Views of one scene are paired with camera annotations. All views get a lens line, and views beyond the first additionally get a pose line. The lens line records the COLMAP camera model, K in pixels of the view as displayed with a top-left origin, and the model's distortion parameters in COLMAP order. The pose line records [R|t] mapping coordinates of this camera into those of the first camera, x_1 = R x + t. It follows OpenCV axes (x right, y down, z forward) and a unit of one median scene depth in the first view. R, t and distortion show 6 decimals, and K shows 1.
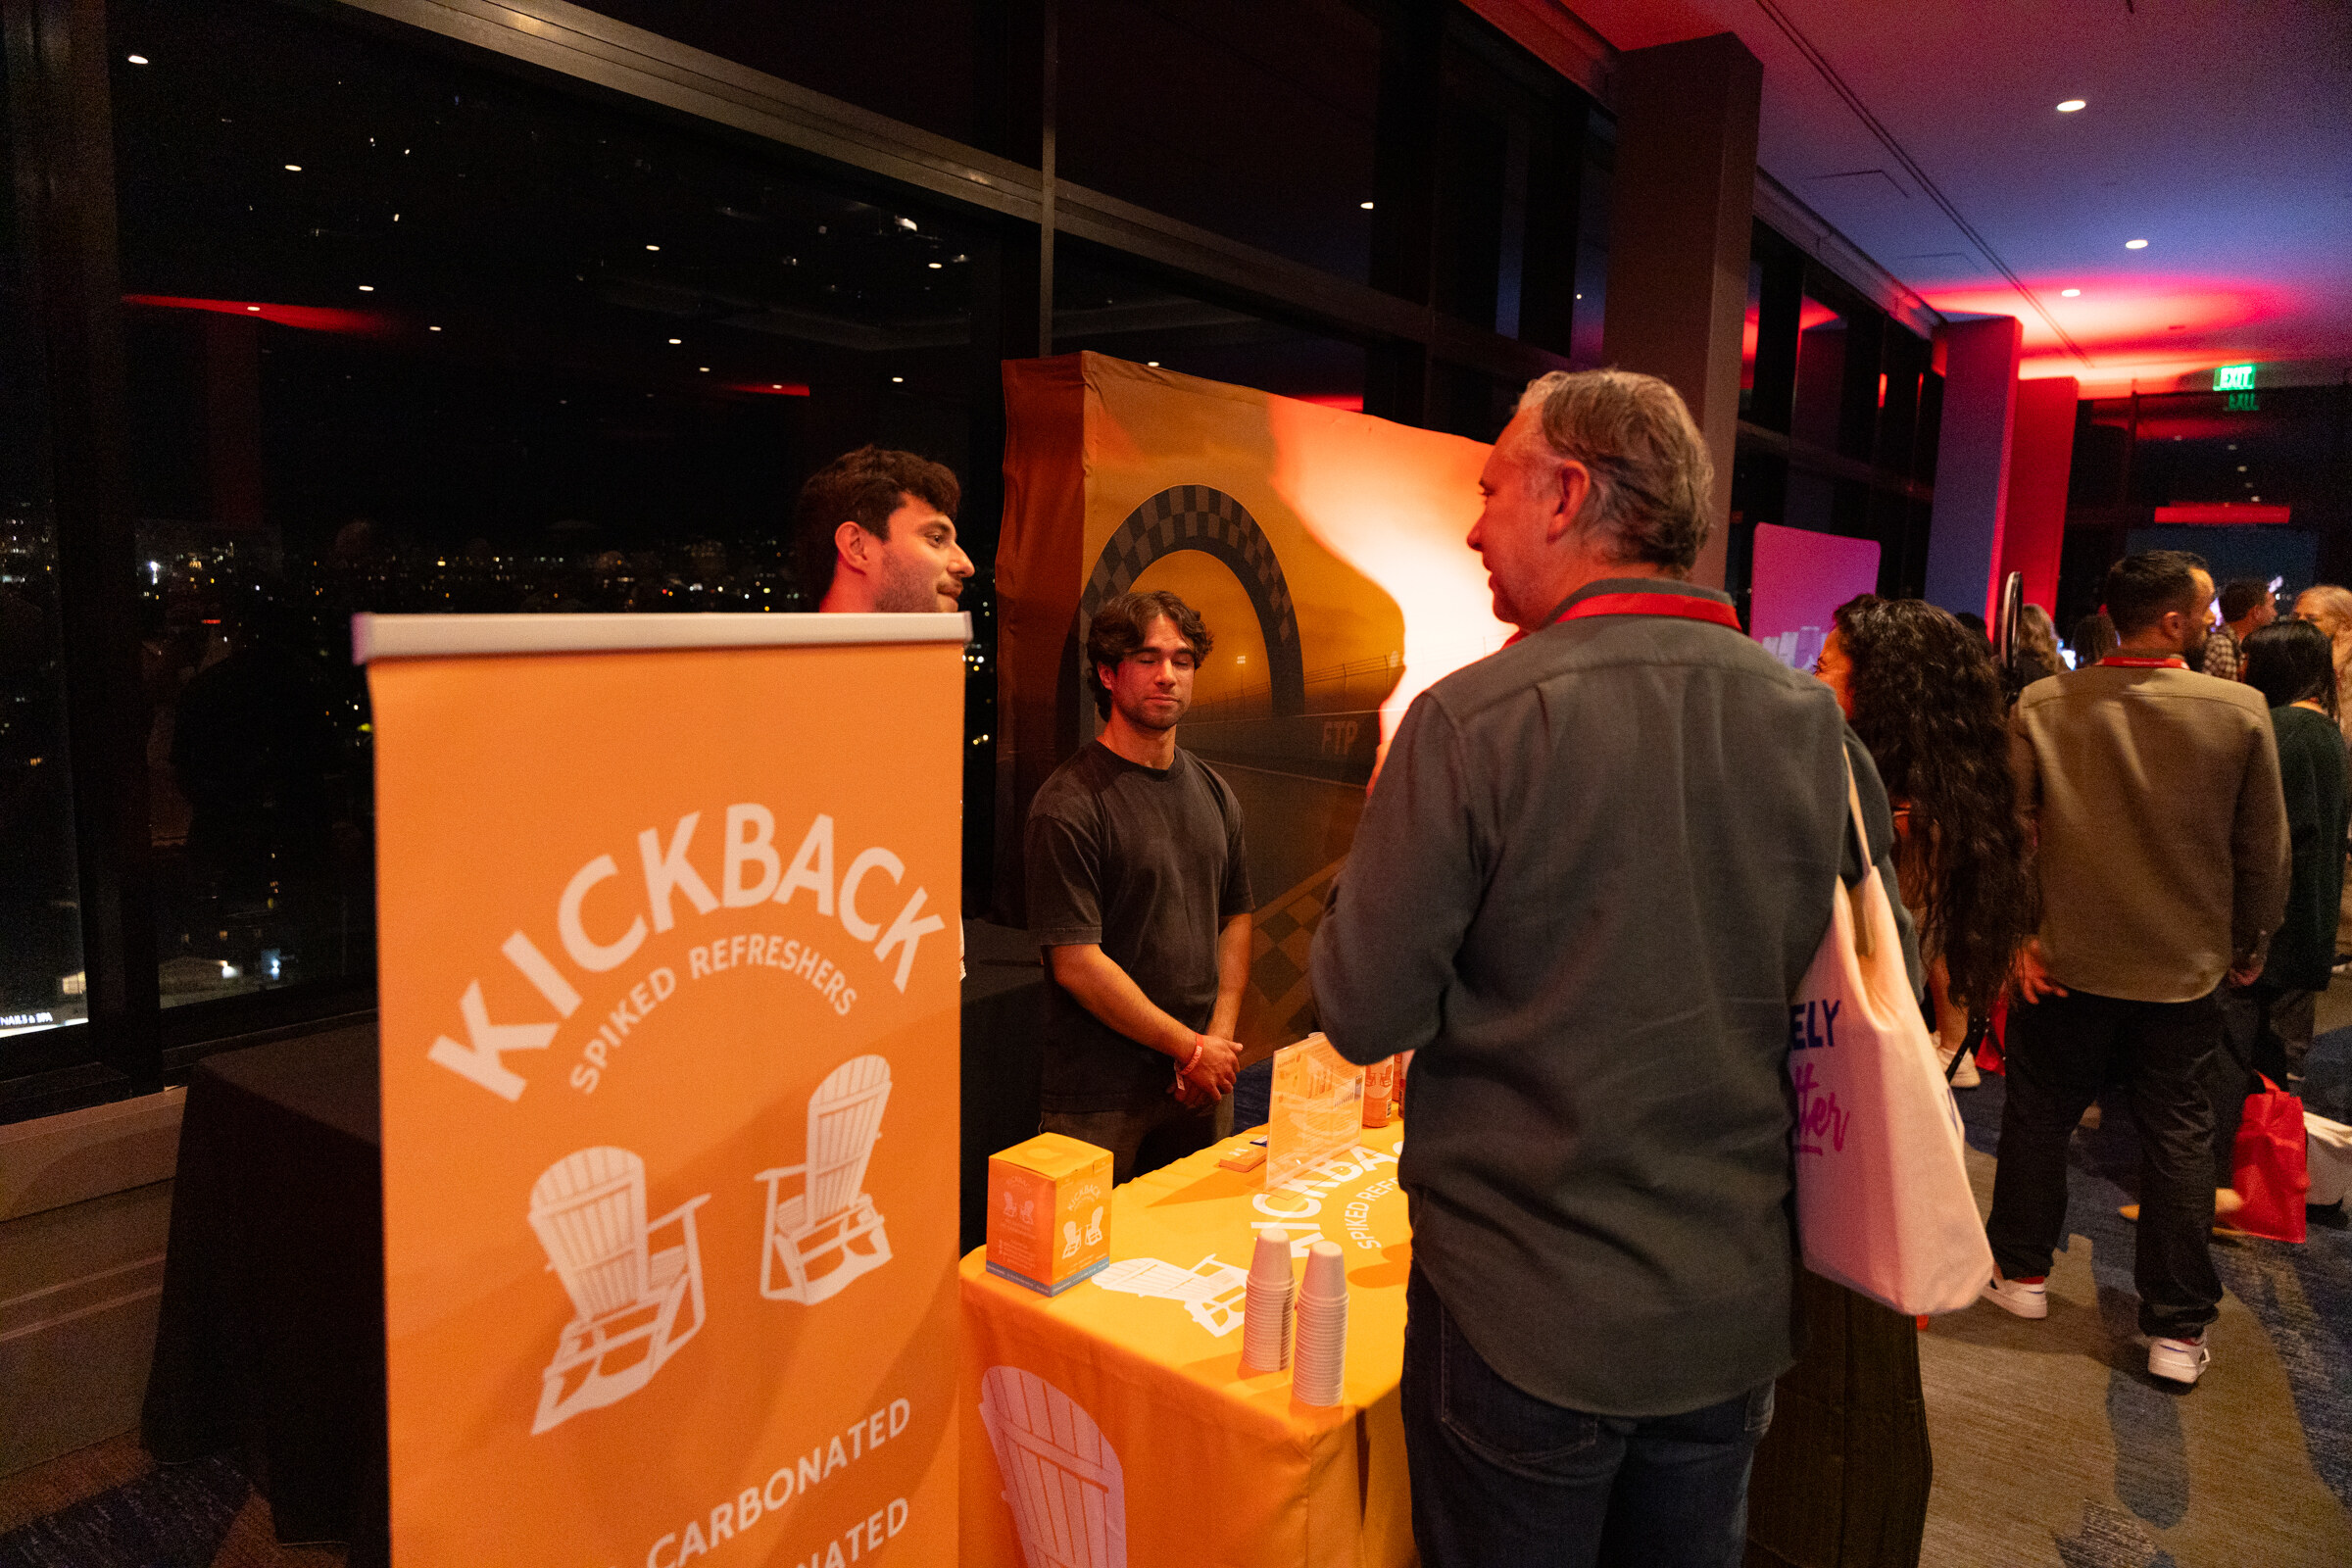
lens RADIAL K [[1483.5, 0, 1176.0], [0, 1483.5, 784.0], [0, 0, 1]] dist [-0.001255, 0.001629]
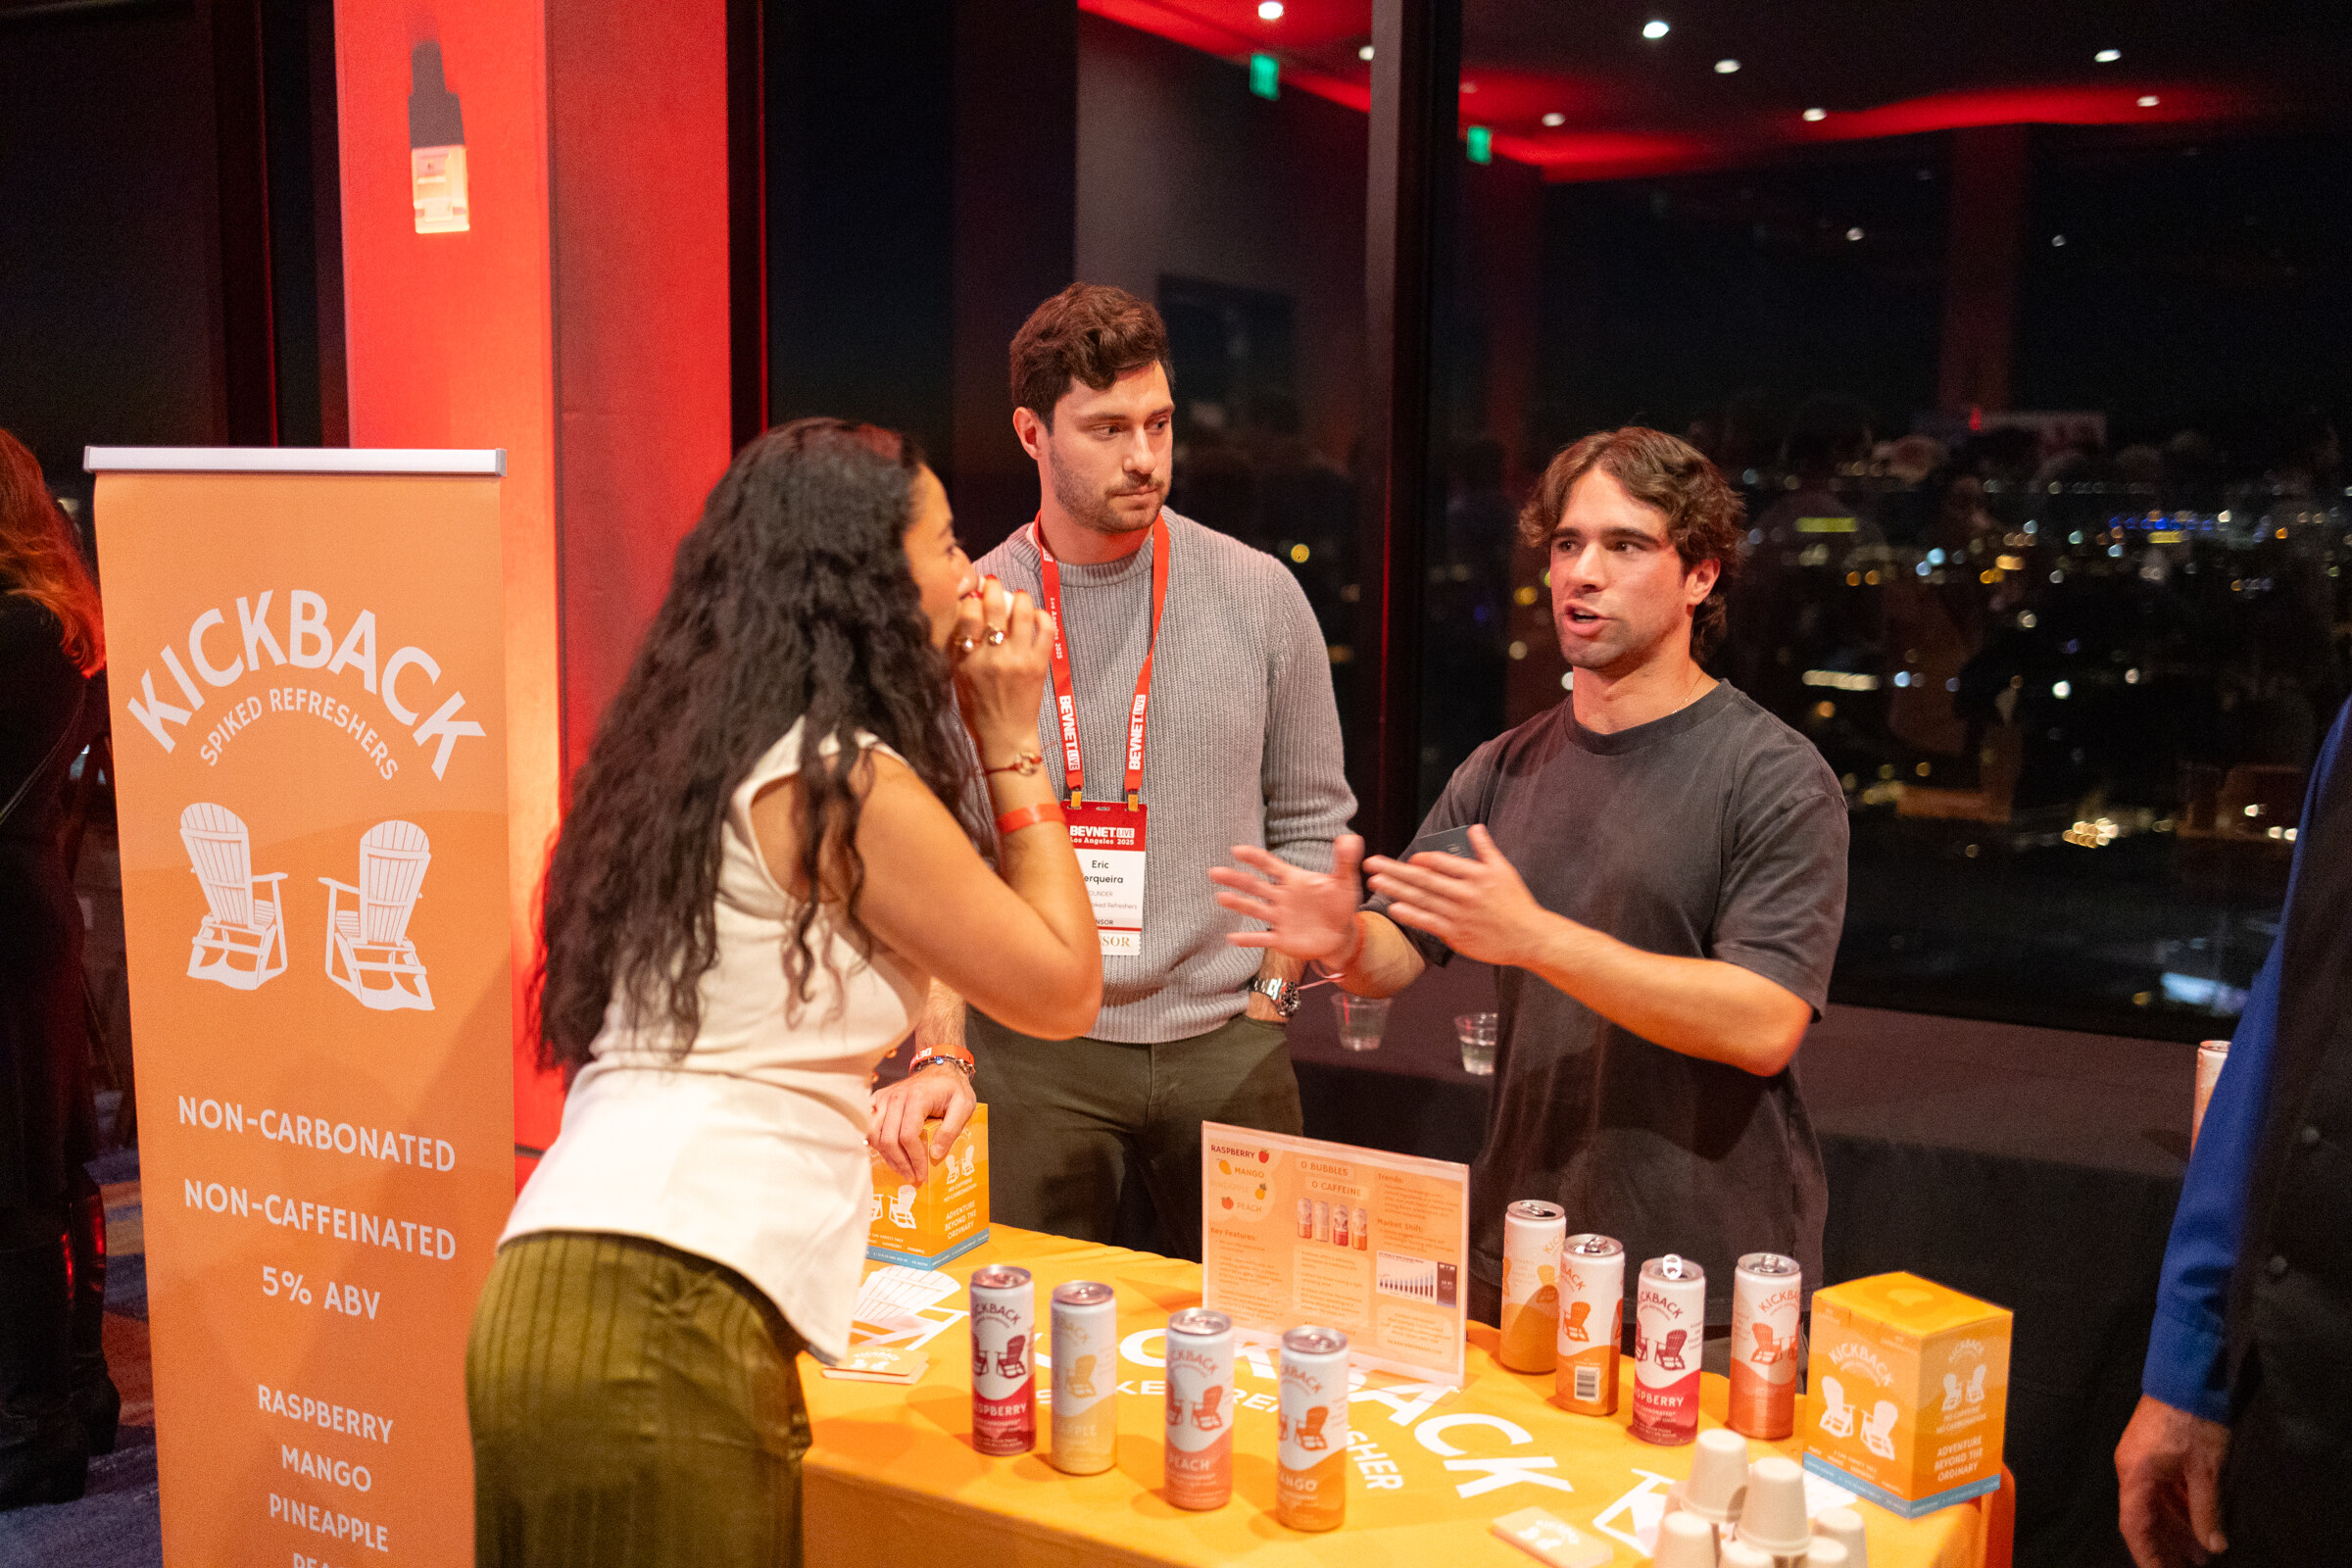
lens RADIAL K [[2268.0, 0, 1176.0], [0, 2268.0, 784.0], [0, 0, 1]] dist [-0.005927, -0.010273]
pose [[0.173346, 0.117843, -0.977785, 1.801600], [-0.132667, 0.986561, 0.095381, -0.109552], [0.975885, 0.113185, 0.186650, 1.359108]]
